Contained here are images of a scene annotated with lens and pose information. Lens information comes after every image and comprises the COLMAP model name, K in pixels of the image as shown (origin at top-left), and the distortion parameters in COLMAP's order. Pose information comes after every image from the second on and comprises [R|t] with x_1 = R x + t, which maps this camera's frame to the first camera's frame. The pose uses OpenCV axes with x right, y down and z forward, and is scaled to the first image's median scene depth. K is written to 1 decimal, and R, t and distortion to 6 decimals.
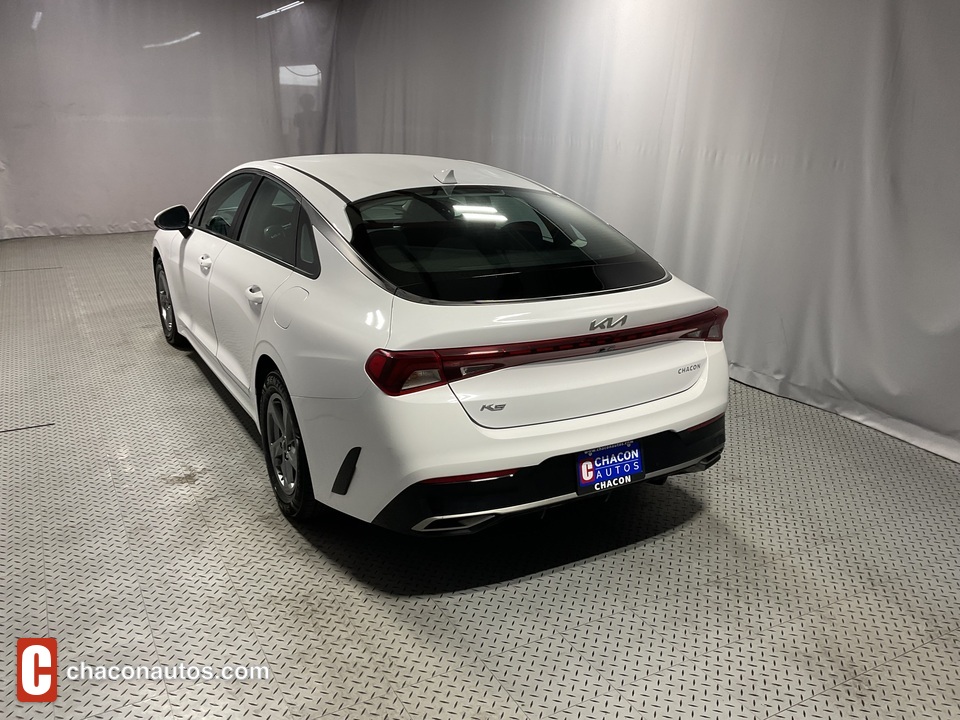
lens RADIAL K [[799.4, 0, 478.3], [0, 799.4, 357.1], [0, 0, 1]] dist [0.056572, -0.067946]
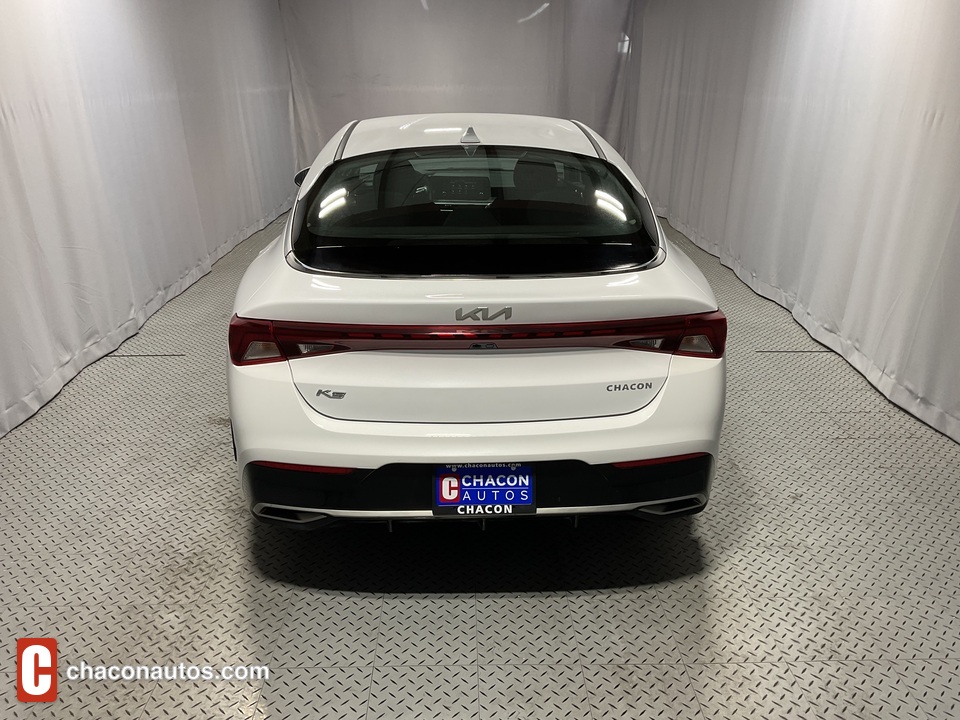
lens RADIAL K [[799.4, 0, 476.9], [0, 799.4, 364.1], [0, 0, 1]] dist [0.056572, -0.067946]
pose [[0.889055, 0.136715, -0.436910, 0.497700], [-0.119801, 0.990589, 0.066188, -0.043237], [0.441847, -0.006502, 0.897067, 0.264194]]
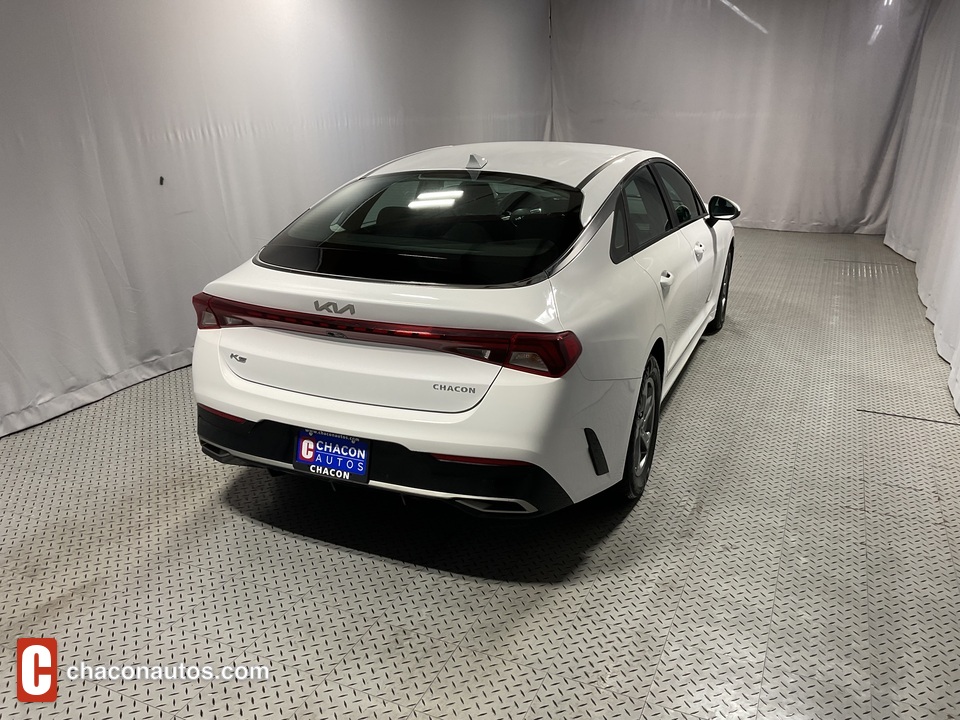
lens RADIAL K [[799.4, 0, 473.0], [0, 799.4, 362.8], [0, 0, 1]] dist [0.056572, -0.067946]
pose [[0.610203, 0.233043, -0.757194, 0.981568], [-0.229098, 0.966829, 0.112938, -0.121570], [0.758397, 0.104557, 0.643352, 0.491447]]
